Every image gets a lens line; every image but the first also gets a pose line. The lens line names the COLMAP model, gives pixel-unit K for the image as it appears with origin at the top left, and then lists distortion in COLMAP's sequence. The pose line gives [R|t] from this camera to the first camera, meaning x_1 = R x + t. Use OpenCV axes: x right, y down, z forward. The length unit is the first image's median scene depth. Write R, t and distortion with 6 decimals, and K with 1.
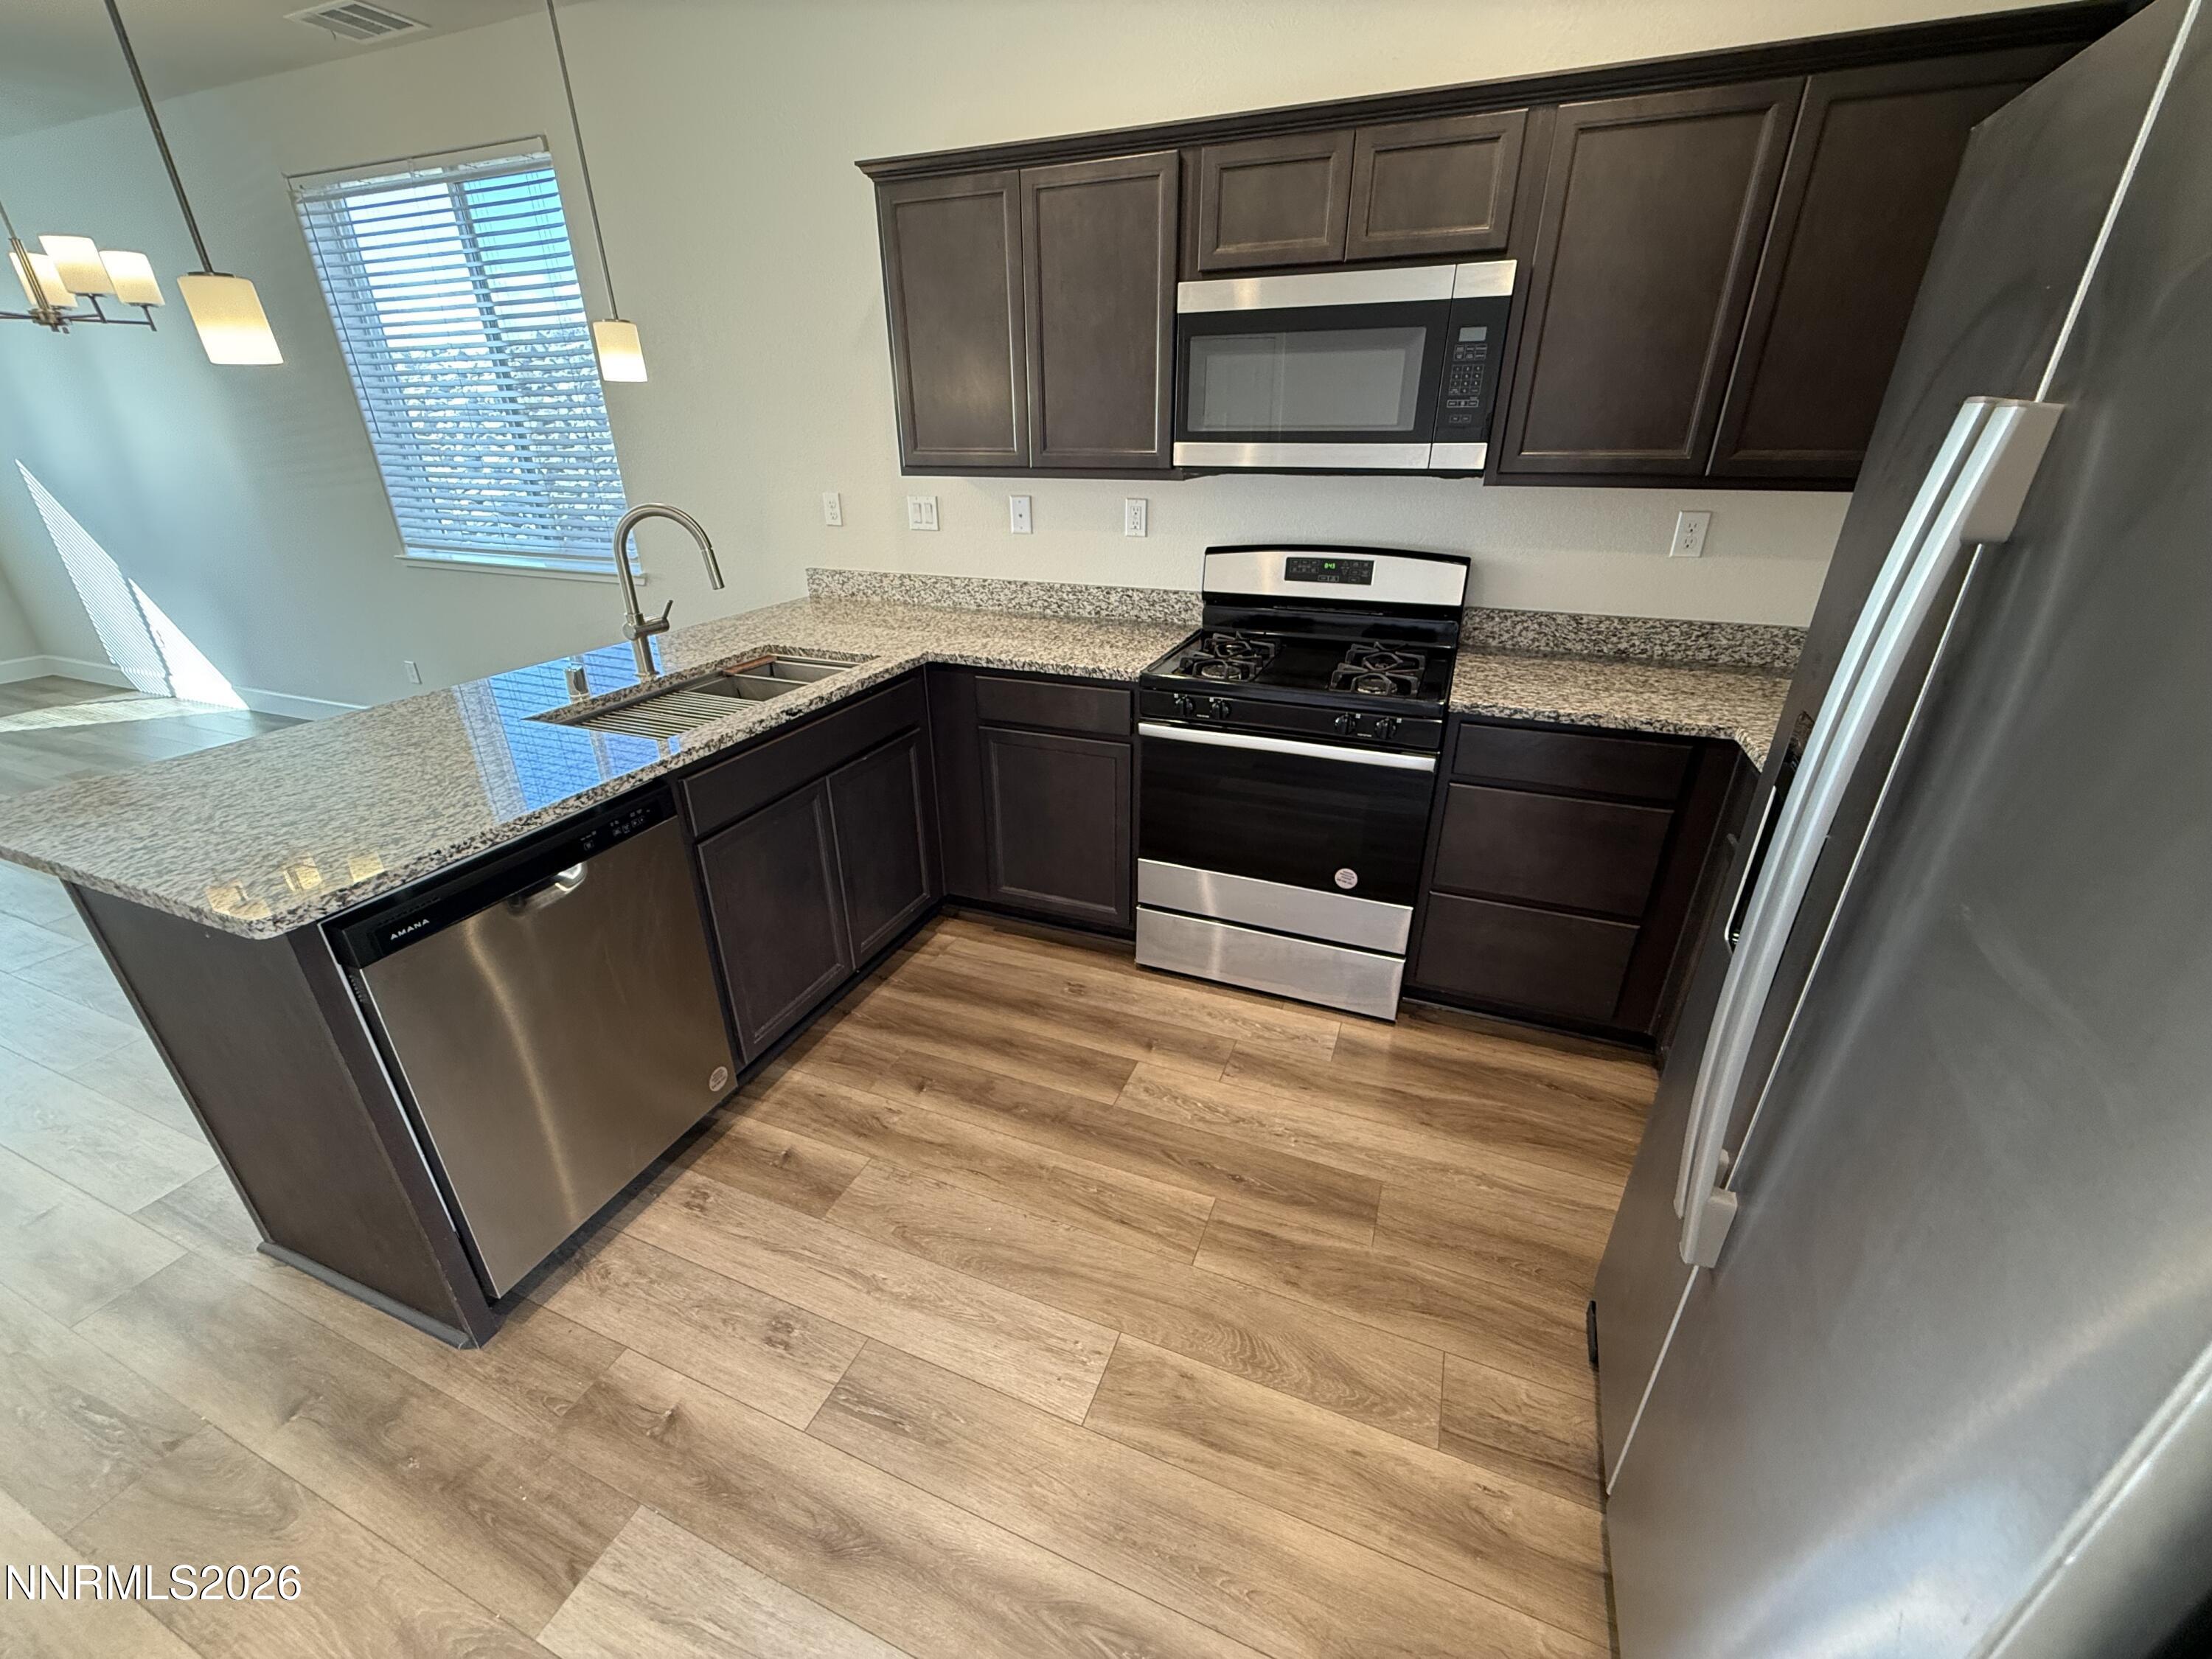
lens RADIAL K [[887.0, 0, 1100.3], [0, 887.0, 825.8], [0, 0, 1]] dist [-0.001032, -0.000242]
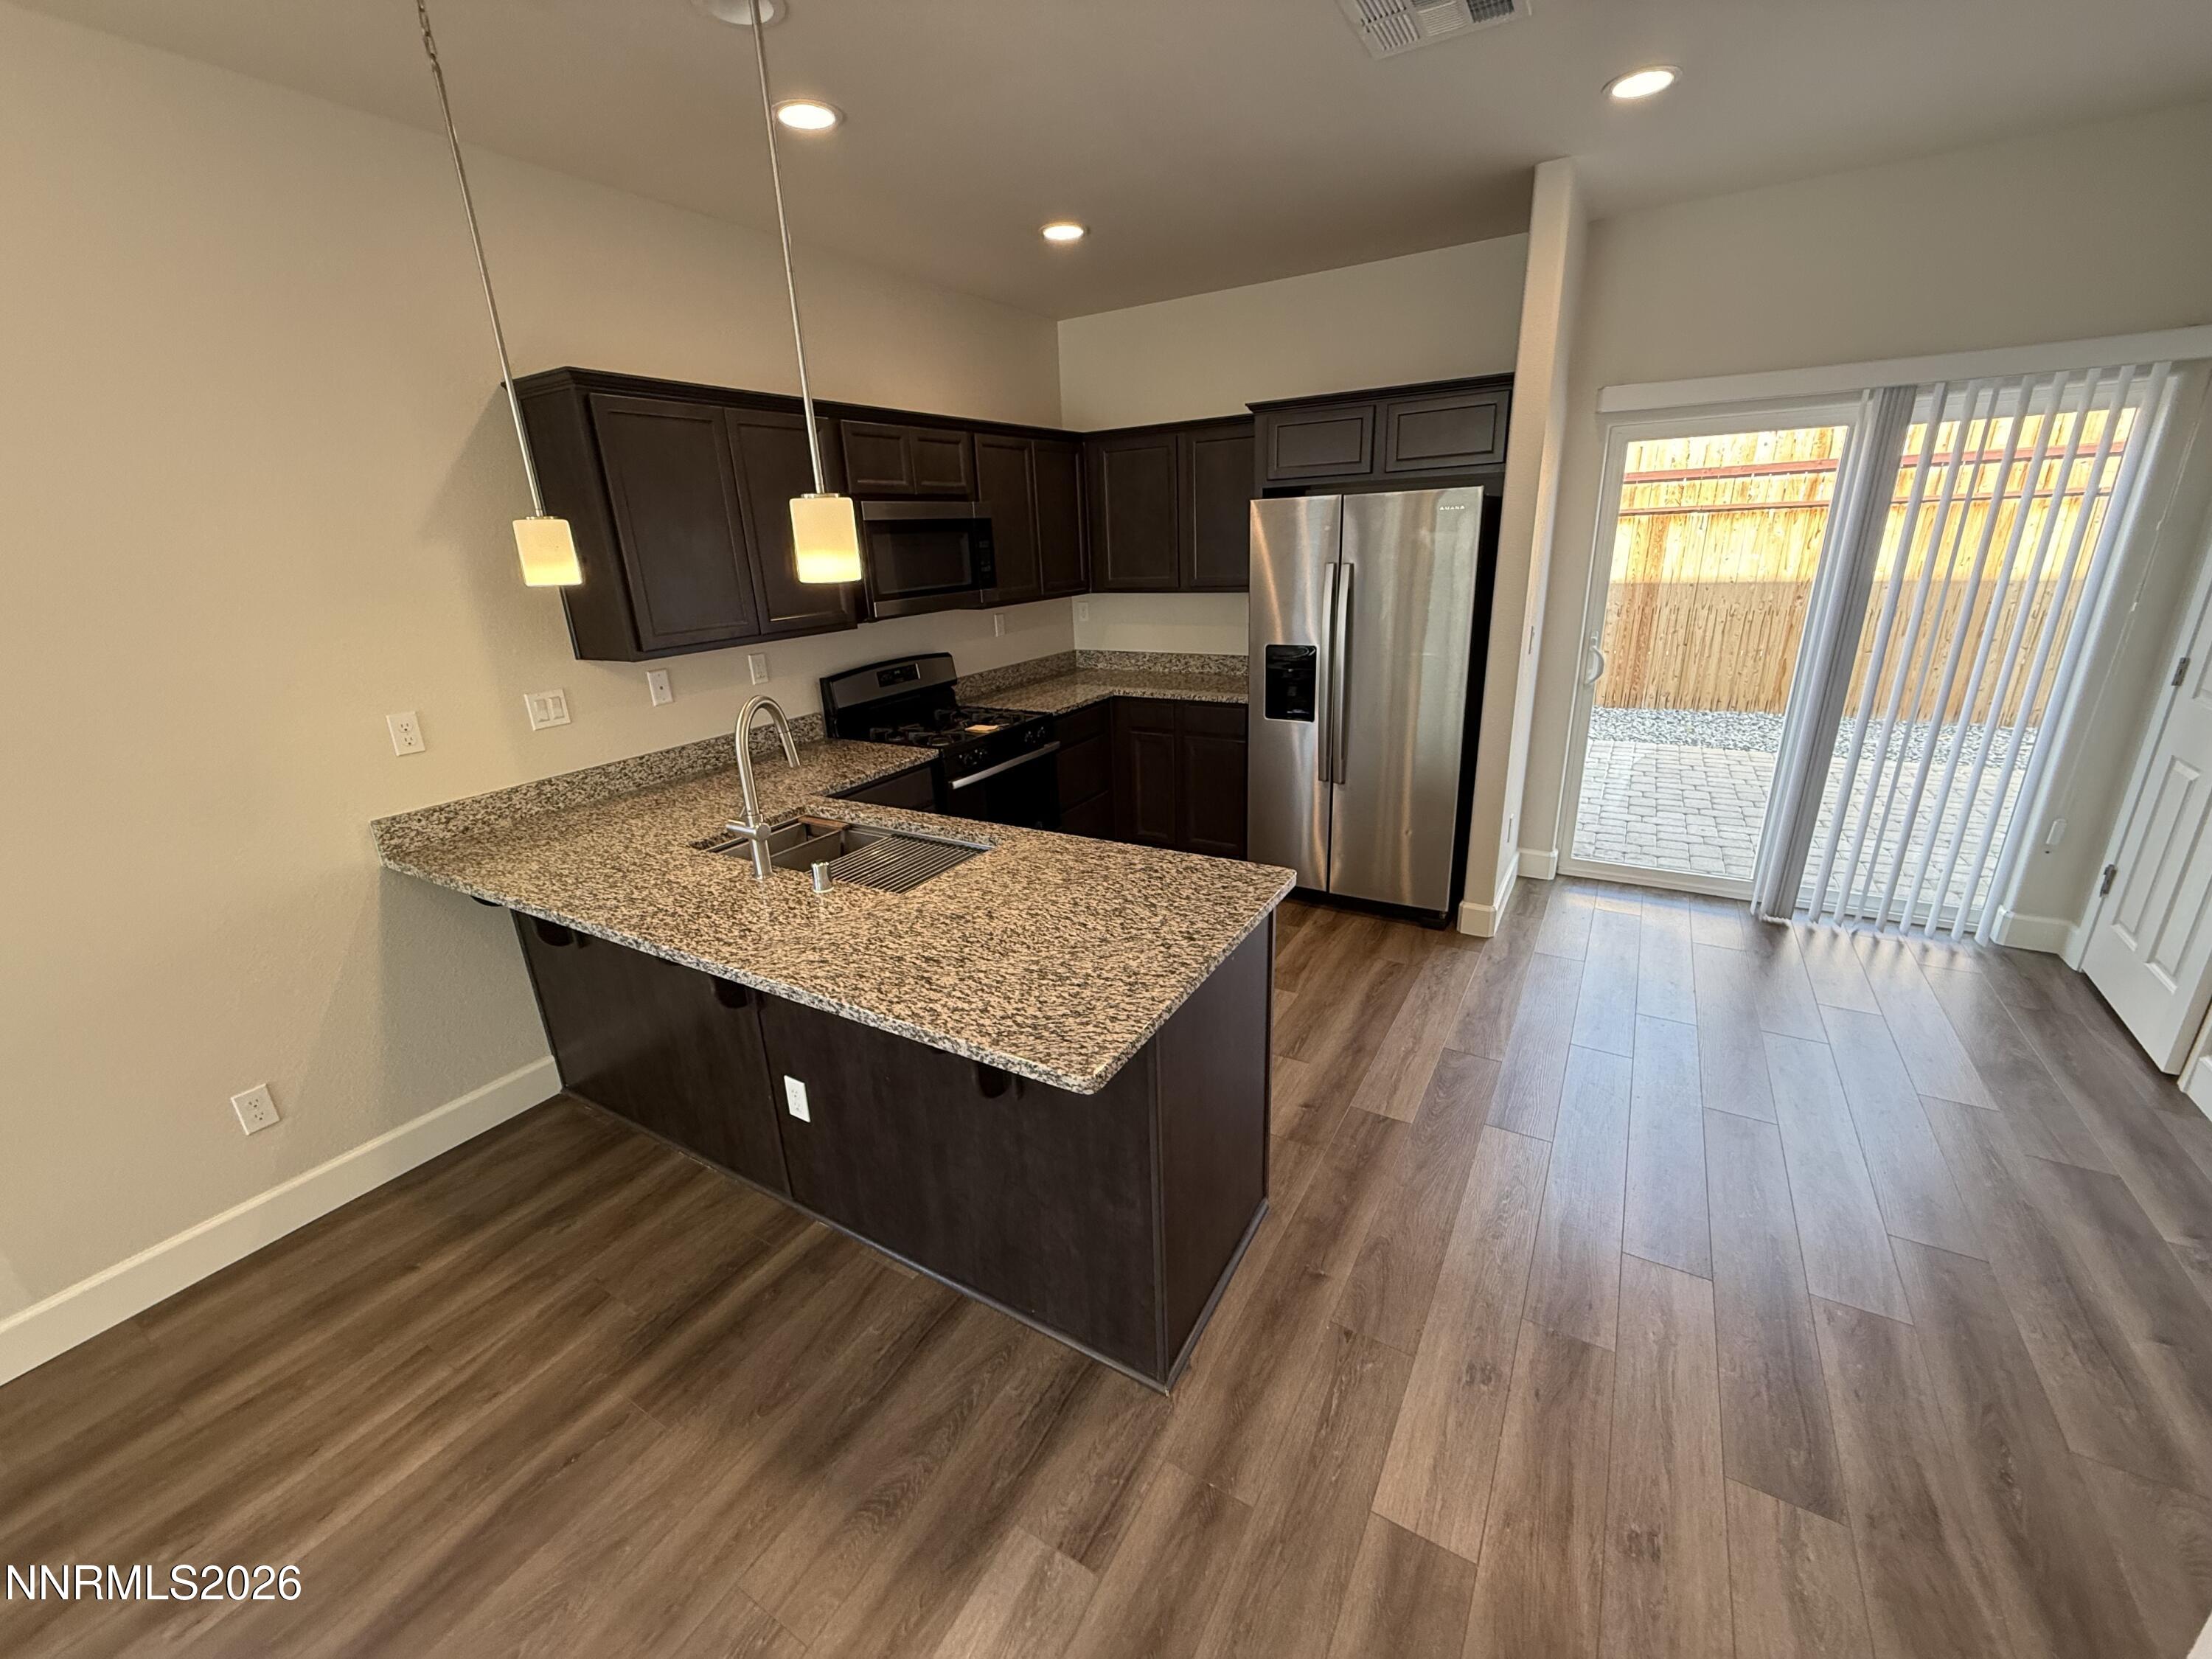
lens RADIAL K [[887.0, 0, 1113.5], [0, 887.0, 819.7], [0, 0, 1]] dist [-0.001032, -0.000242]
pose [[0.141398, -0.305941, 0.941492, -1.330078], [0.445110, 0.869139, 0.215581, -0.262666], [-0.884242, 0.388584, 0.259072, 0.418998]]
